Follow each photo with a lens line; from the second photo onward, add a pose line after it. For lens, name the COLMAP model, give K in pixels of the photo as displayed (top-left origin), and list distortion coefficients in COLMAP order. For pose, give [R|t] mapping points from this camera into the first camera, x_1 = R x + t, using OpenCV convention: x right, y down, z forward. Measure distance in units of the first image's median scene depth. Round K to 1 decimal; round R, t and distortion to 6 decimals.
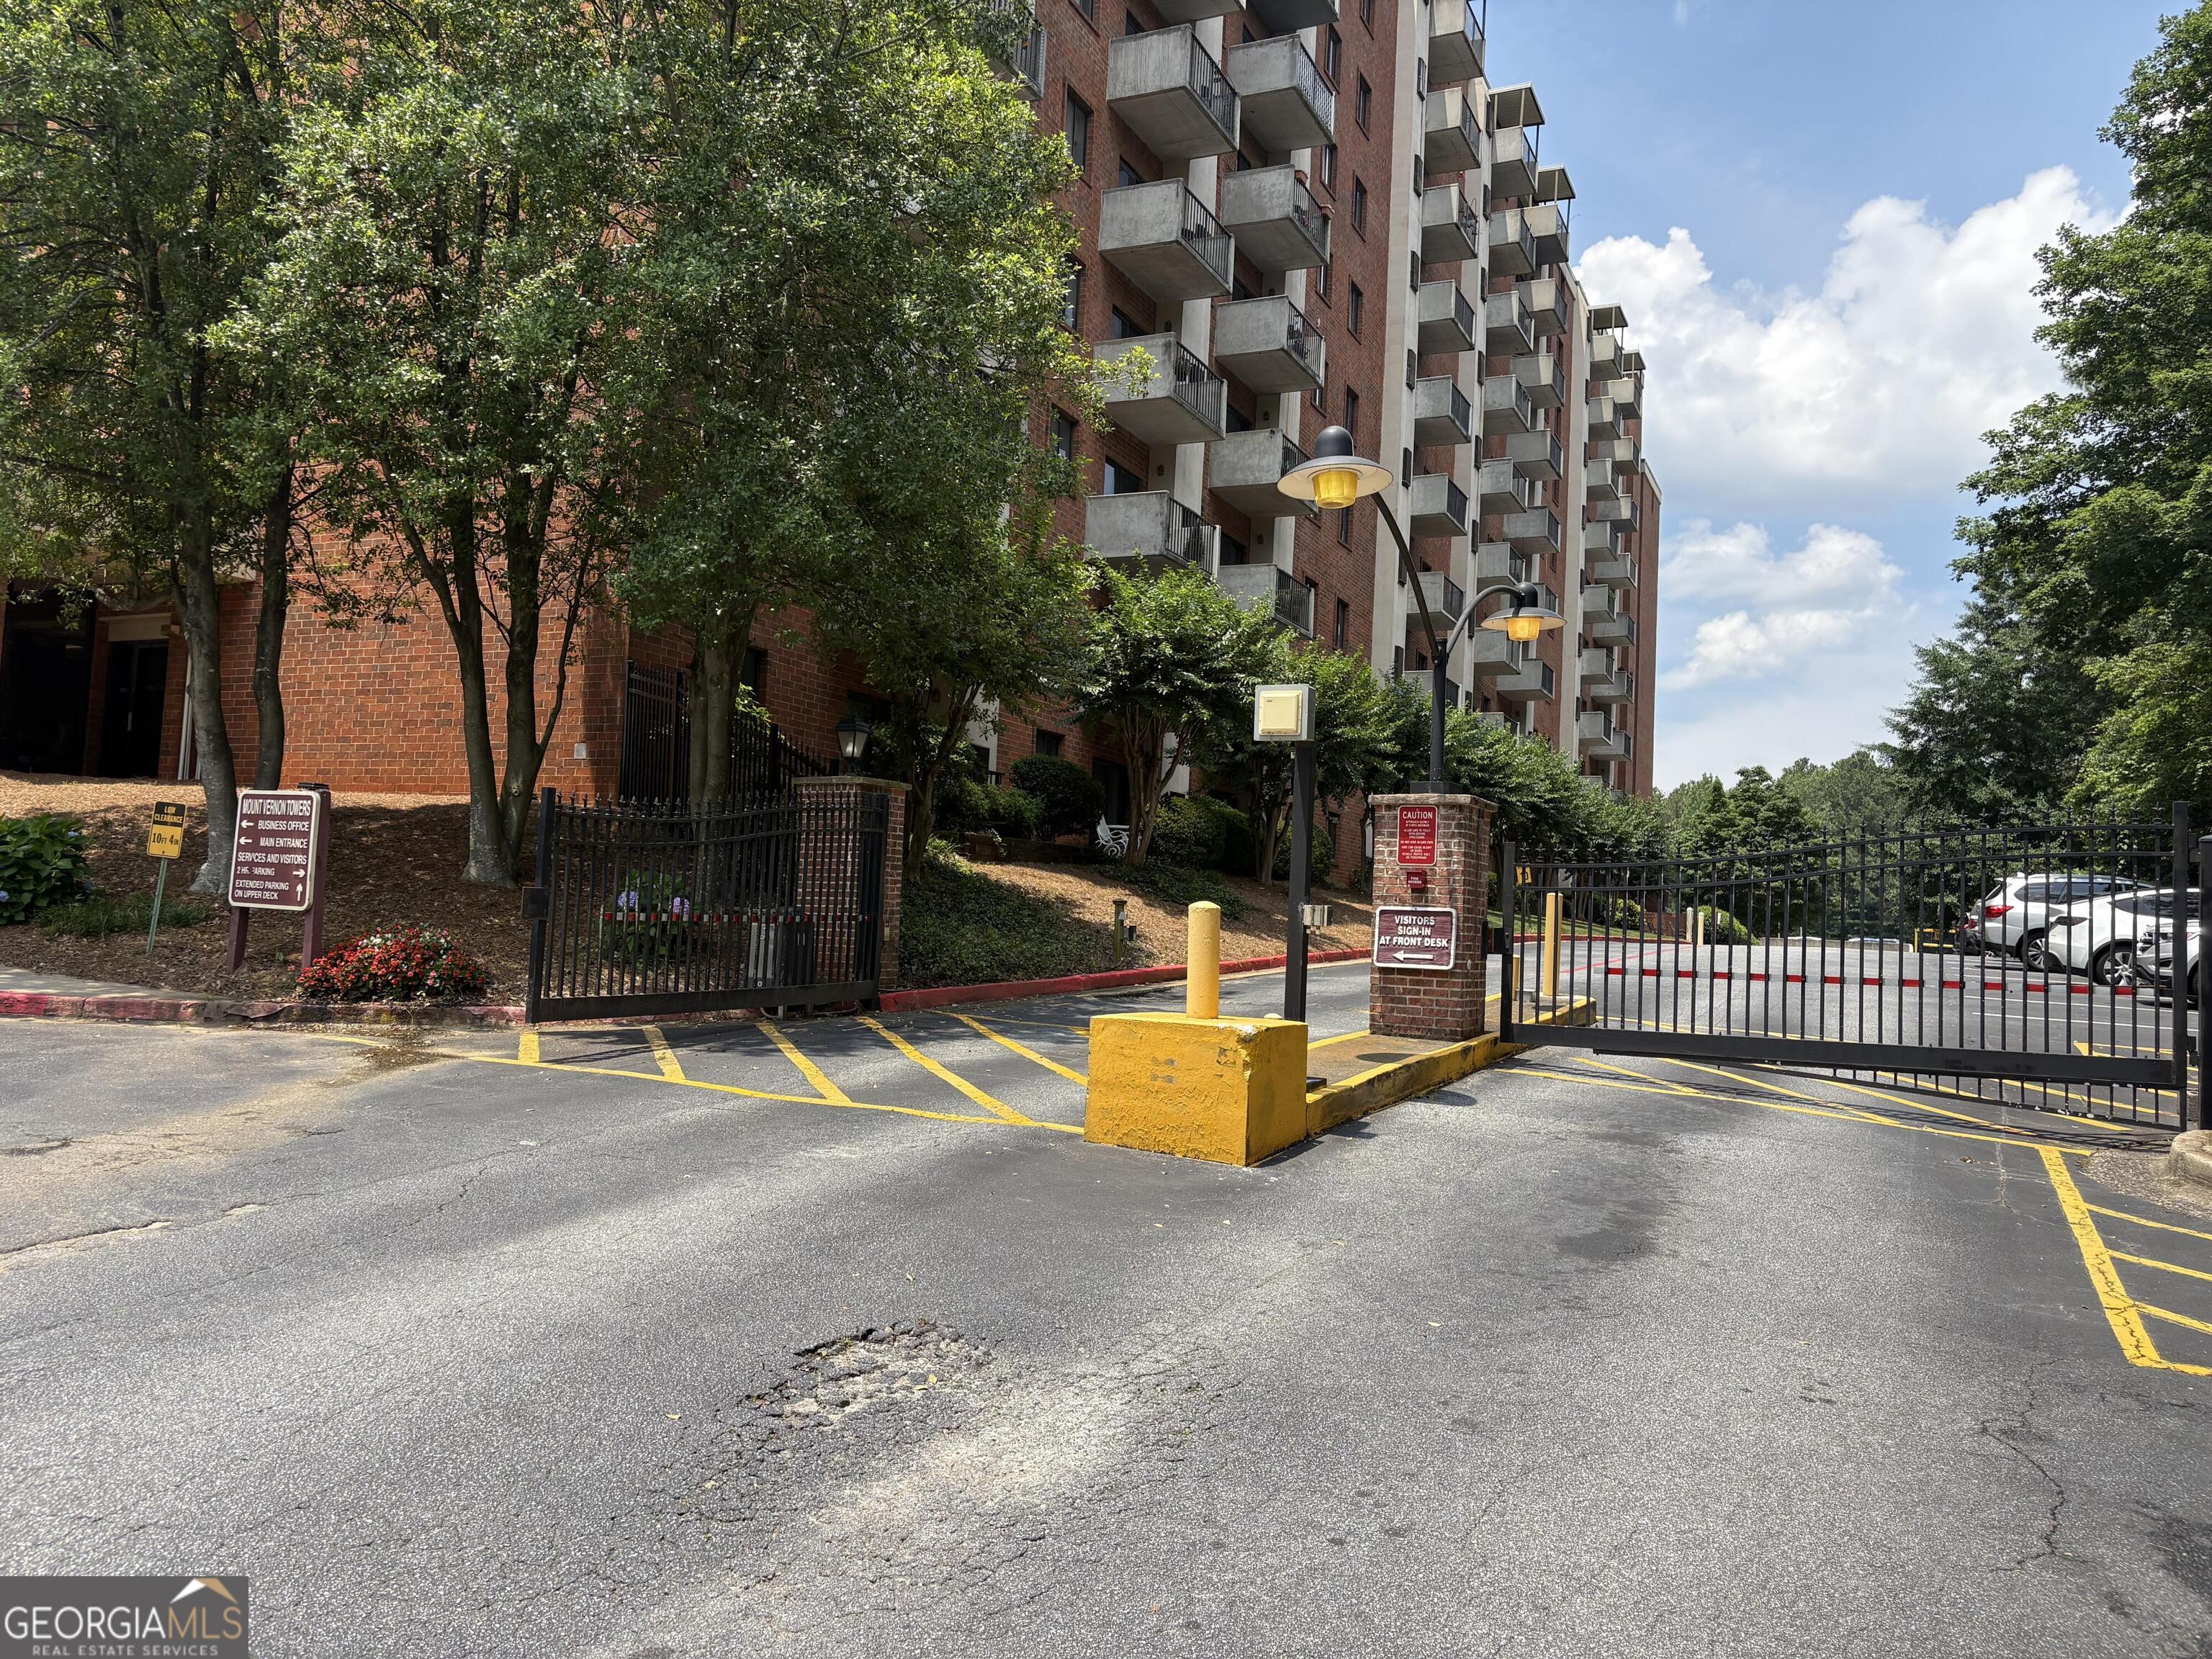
lens RADIAL K [[1682.0, 0, 1106.3], [0, 1682.0, 833.8], [0, 0, 1]] dist [0.065156, -0.059995]
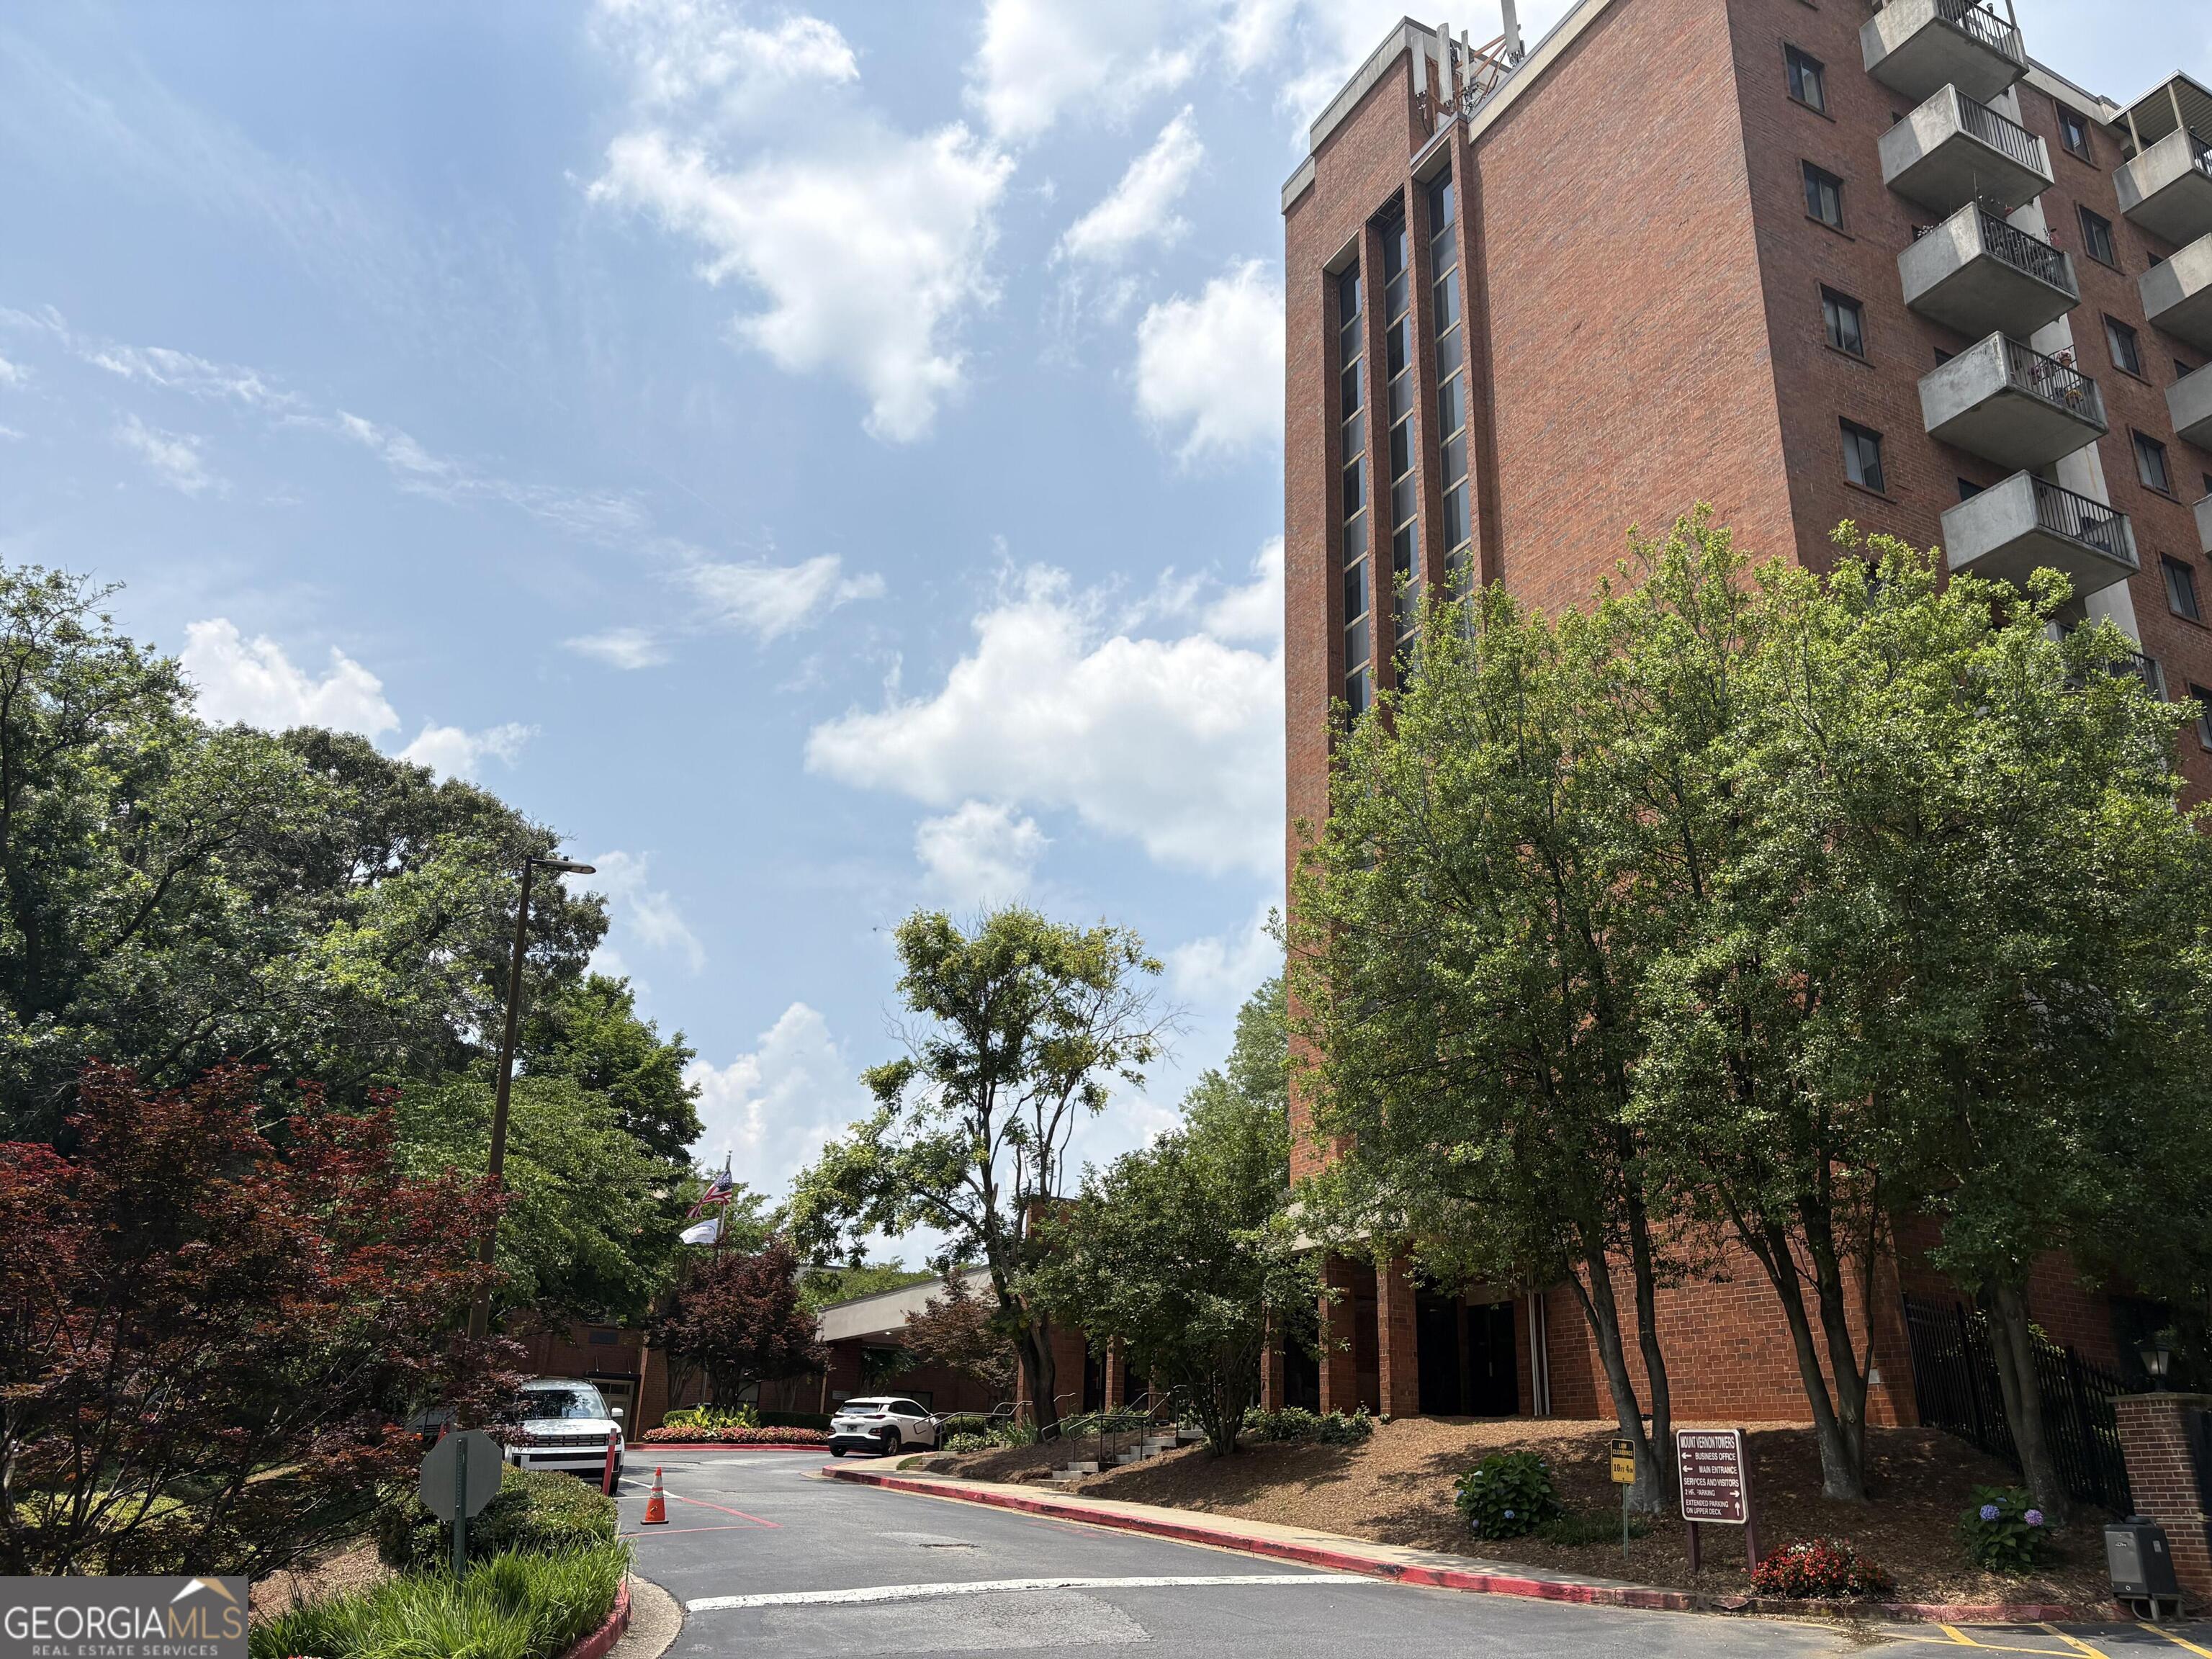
lens RADIAL K [[1682.0, 0, 1106.3], [0, 1682.0, 833.8], [0, 0, 1]] dist [0.065156, -0.059995]
pose [[0.804739, -0.236272, -0.544582, -0.009450], [0.039870, 0.936820, -0.347532, -0.017180], [0.592288, 0.257960, 0.763316, -0.470273]]
